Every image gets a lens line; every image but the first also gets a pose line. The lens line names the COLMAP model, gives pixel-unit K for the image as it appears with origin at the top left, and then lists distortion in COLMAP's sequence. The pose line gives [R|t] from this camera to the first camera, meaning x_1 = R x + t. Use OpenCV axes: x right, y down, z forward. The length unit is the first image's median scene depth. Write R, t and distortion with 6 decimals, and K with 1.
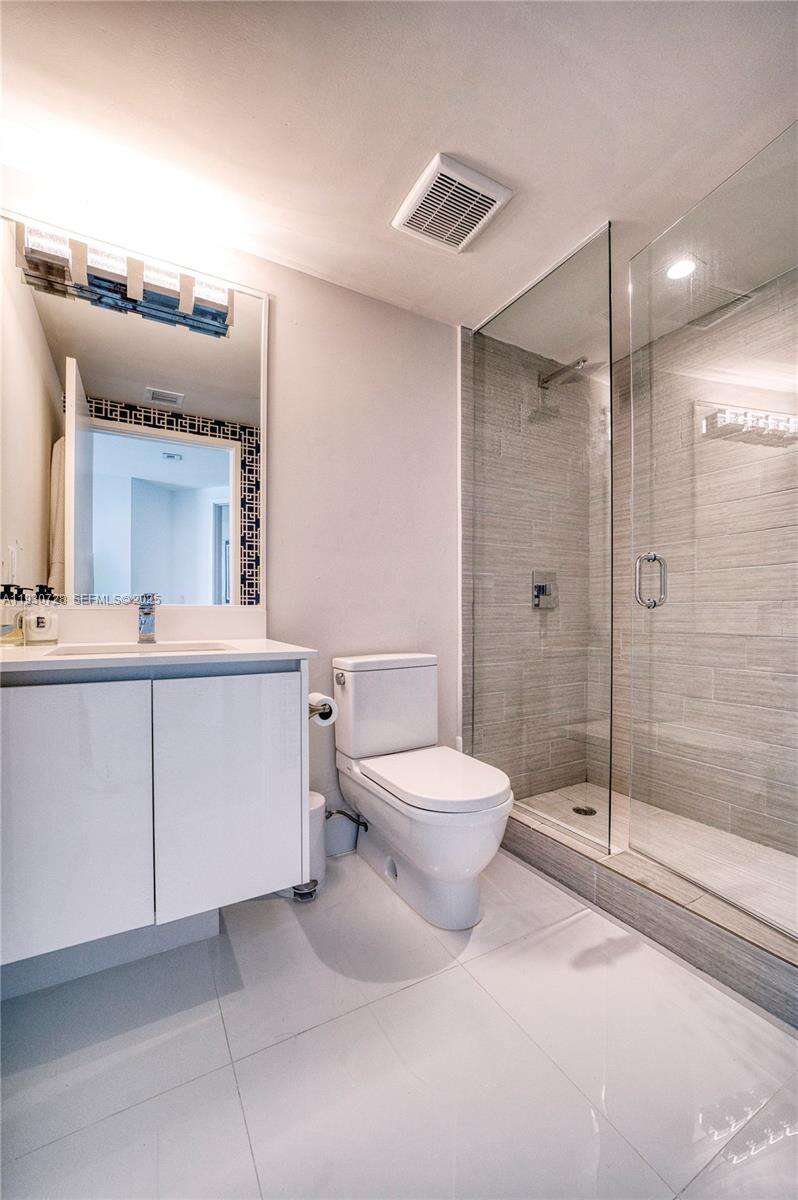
lens RADIAL K [[466.1, 0, 399.0], [0, 466.1, 600.0], [0, 0, 1]] dist [0.000240, 0.000032]
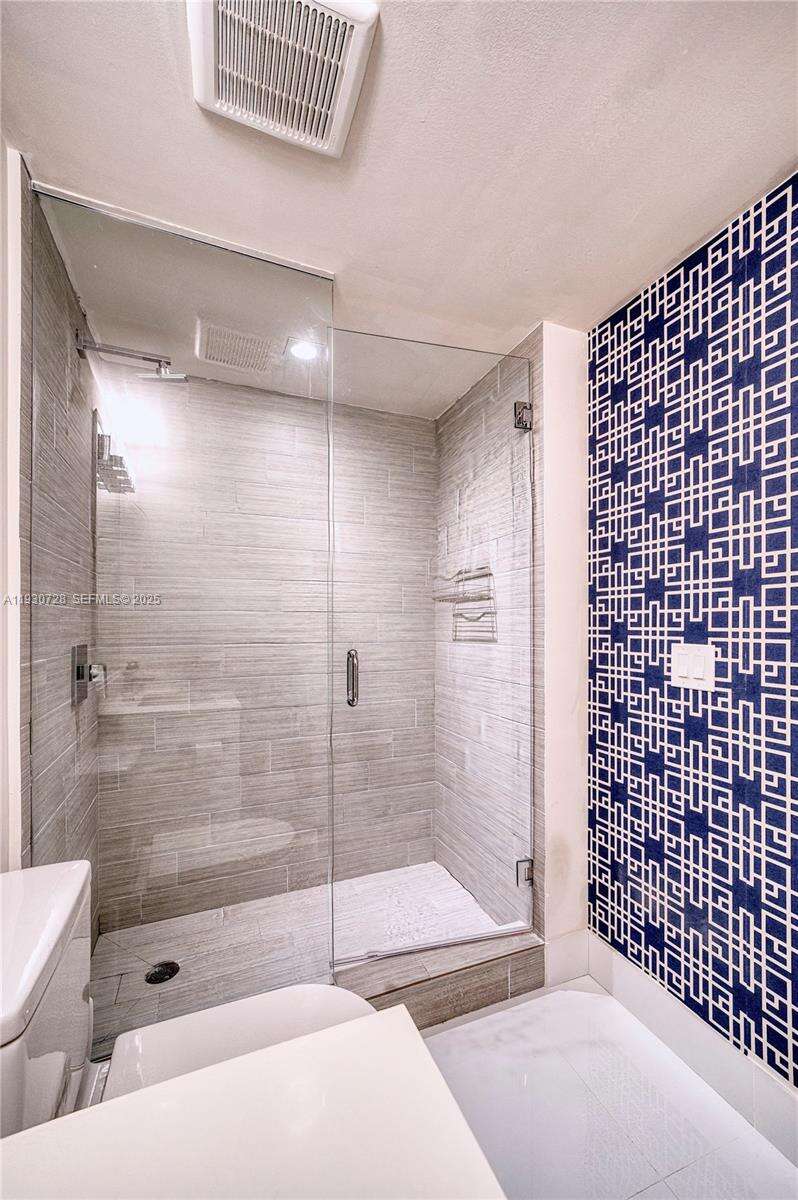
lens RADIAL K [[473.5, 0, 402.8], [0, 473.5, 621.4], [0, 0, 1]] dist [-0.001865, -0.000242]
pose [[0.121292, 0.005478, 0.992602, -0.350842], [-0.012620, 0.999912, -0.003976, -0.123135], [-0.992537, -0.012044, 0.121350, 0.618307]]
